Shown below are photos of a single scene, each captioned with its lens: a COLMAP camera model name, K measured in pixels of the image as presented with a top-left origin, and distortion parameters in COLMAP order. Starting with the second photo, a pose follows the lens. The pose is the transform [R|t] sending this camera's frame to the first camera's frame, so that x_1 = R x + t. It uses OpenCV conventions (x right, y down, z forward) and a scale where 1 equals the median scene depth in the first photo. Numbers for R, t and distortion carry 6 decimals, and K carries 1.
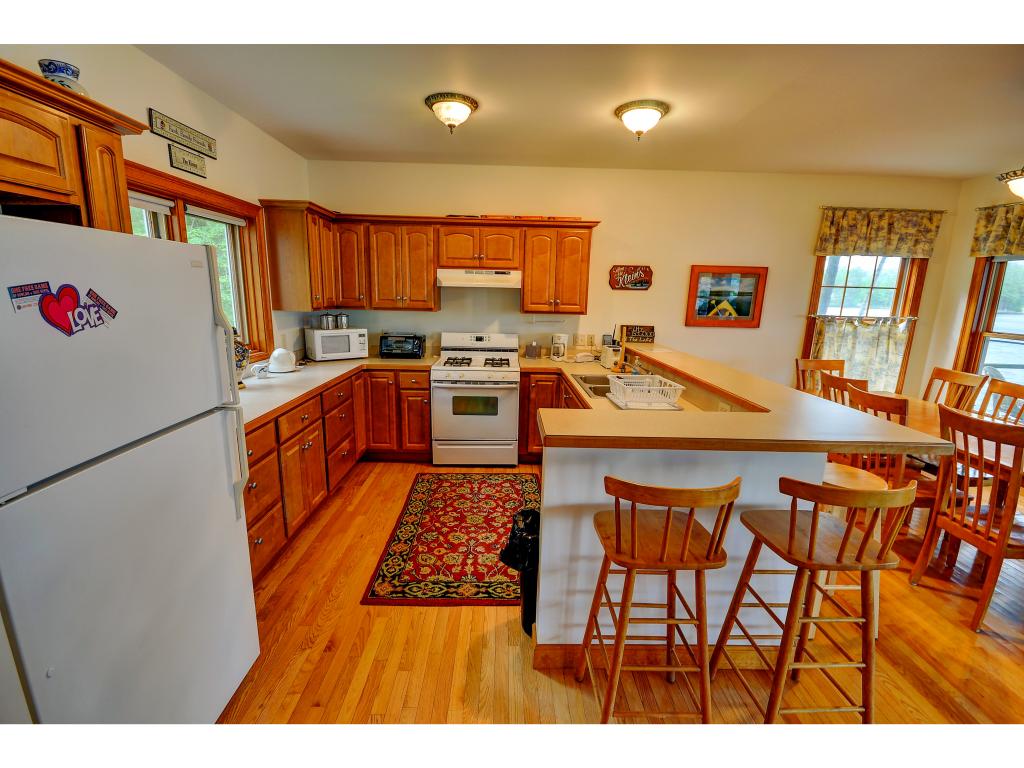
lens RADIAL K [[448.5, 0, 512.0], [0, 448.5, 385.6], [0, 0, 1]] dist [0.005638, -0.010108]
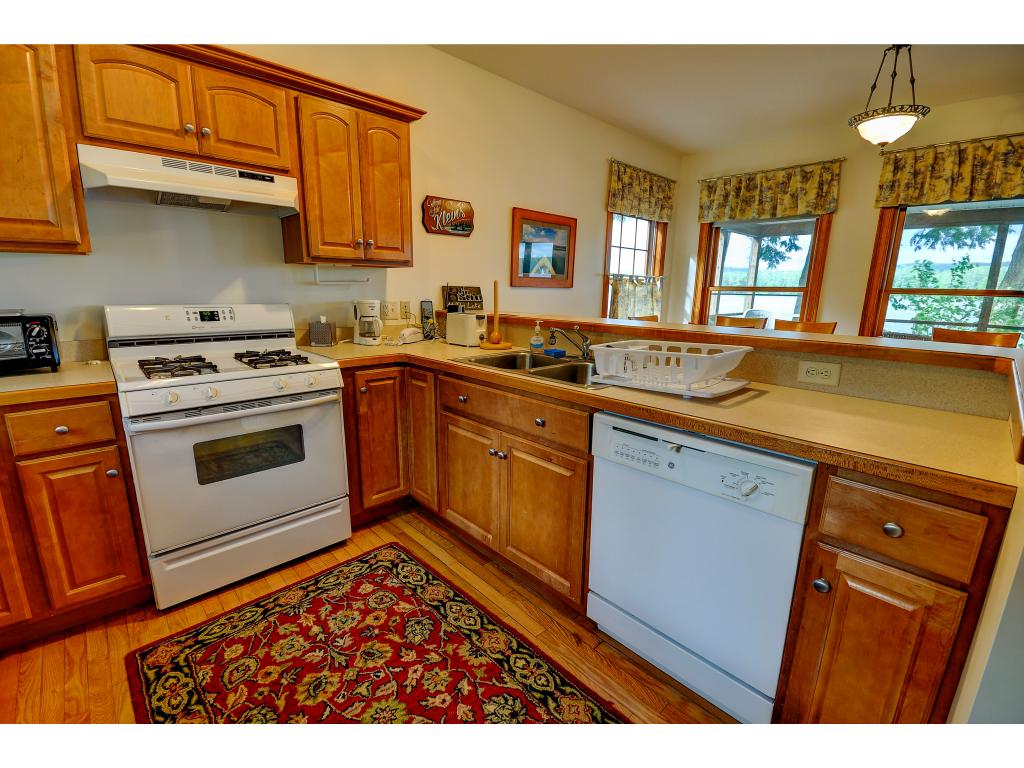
lens RADIAL K [[446.2, 0, 512.7], [0, 446.2, 385.6], [0, 0, 1]] dist [0.014738, -0.014955]
pose [[0.742172, -0.153739, 0.652338, -0.169214], [0.136882, 0.987589, 0.077016, -0.022534], [-0.656082, 0.032134, 0.754005, 0.448521]]
